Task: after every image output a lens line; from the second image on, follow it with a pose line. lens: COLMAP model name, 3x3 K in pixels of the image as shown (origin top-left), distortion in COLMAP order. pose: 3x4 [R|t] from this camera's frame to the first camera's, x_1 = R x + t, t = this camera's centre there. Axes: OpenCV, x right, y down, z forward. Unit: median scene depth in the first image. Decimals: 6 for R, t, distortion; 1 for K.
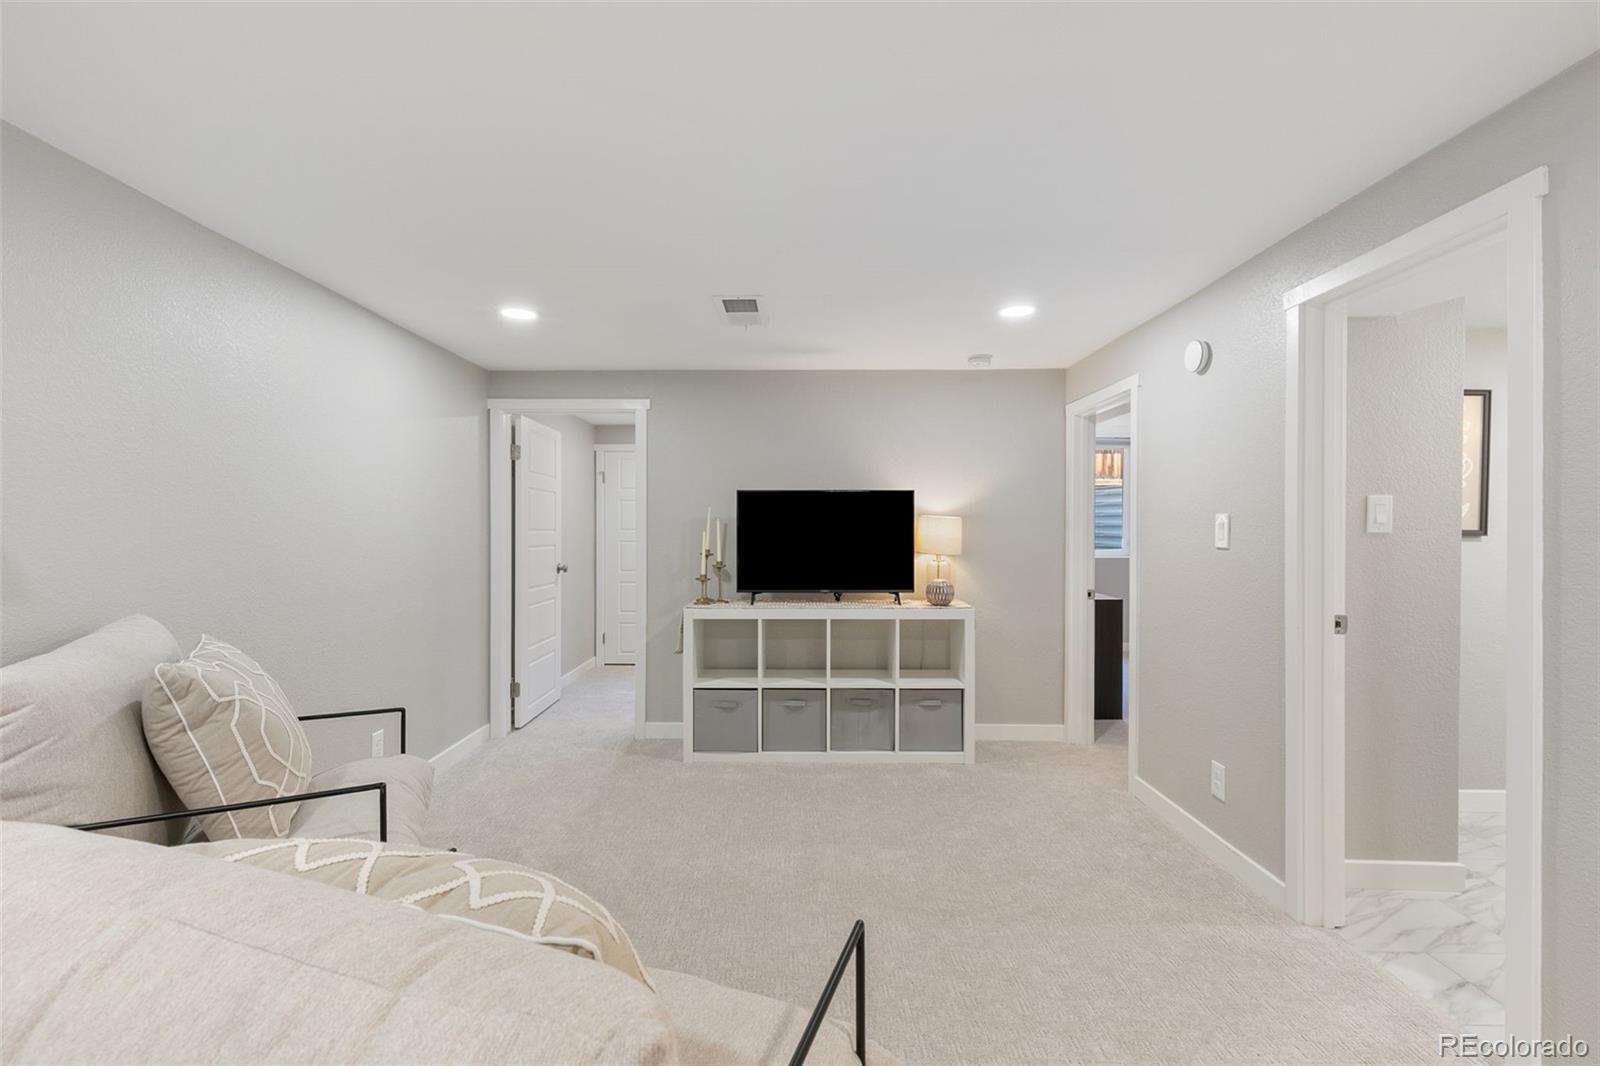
lens RADIAL K [[709.2, 0, 798.7], [0, 709.2, 532.9], [0, 0, 1]] dist [0.004402, -0.000626]
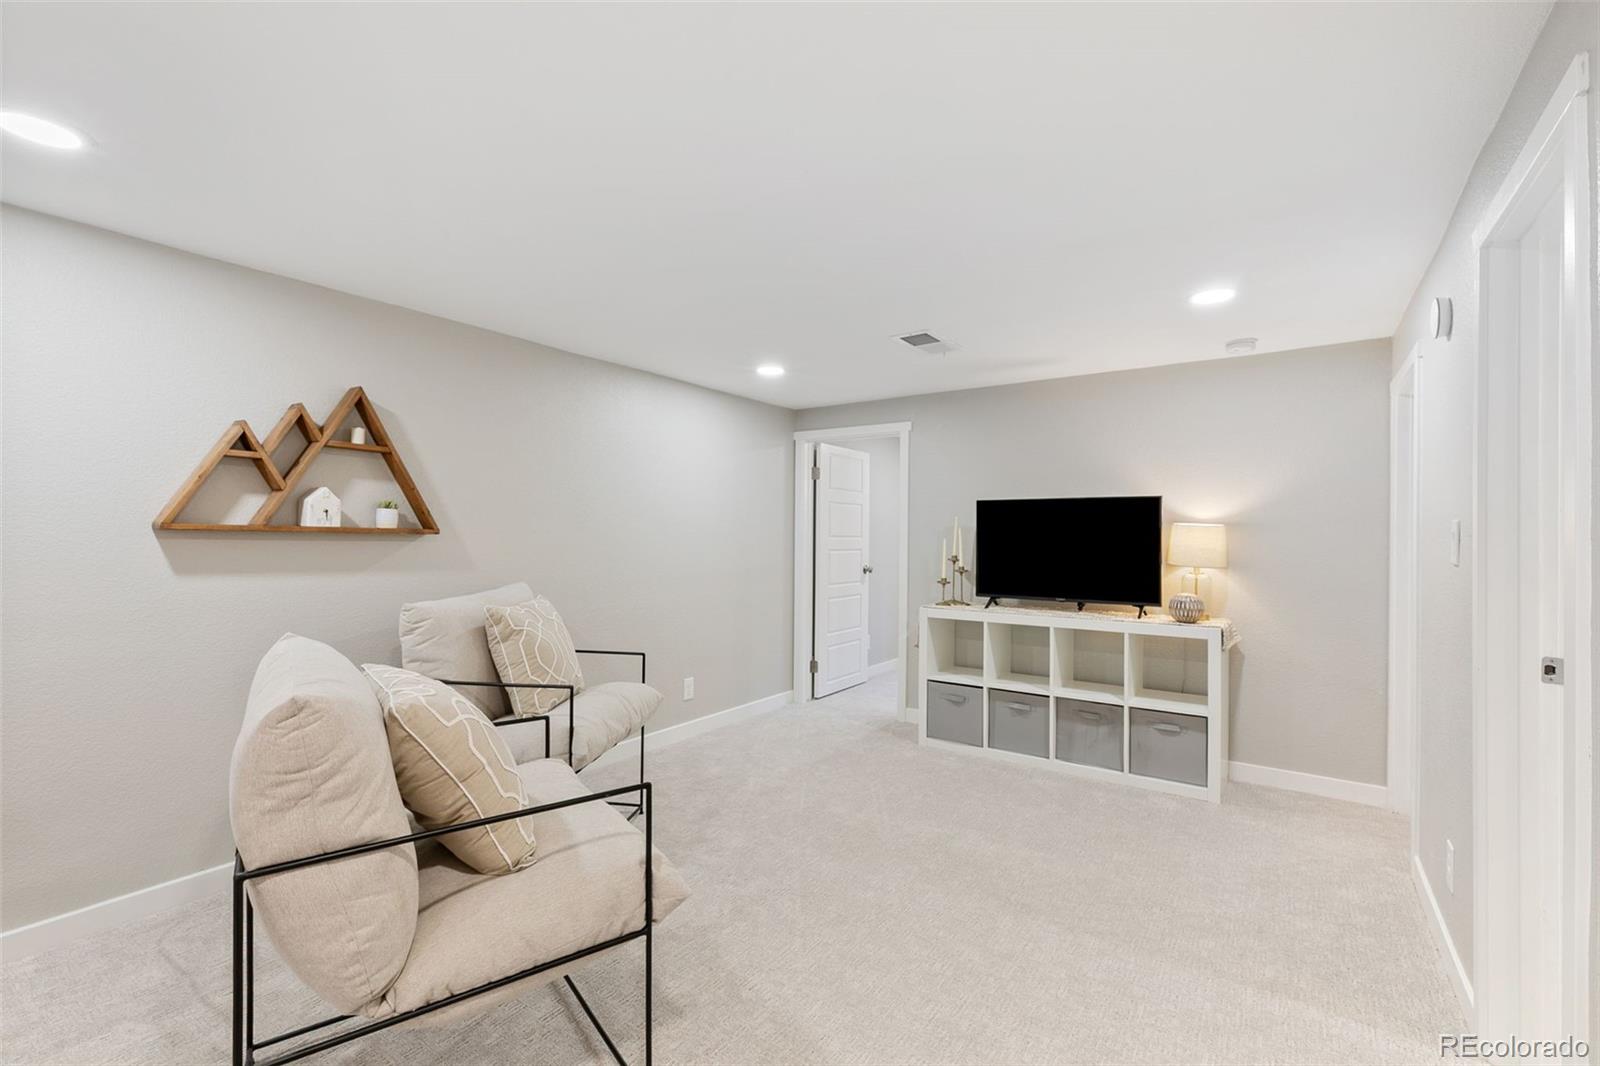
lens RADIAL K [[709.2, 0, 801.9], [0, 709.2, 532.9], [0, 0, 1]] dist [0.004402, -0.000626]
pose [[0.821853, 0.003026, -0.569692, 0.317828], [-0.009436, 0.999921, -0.008301, 0.000231], [0.569622, 0.012197, 0.821816, -0.027404]]
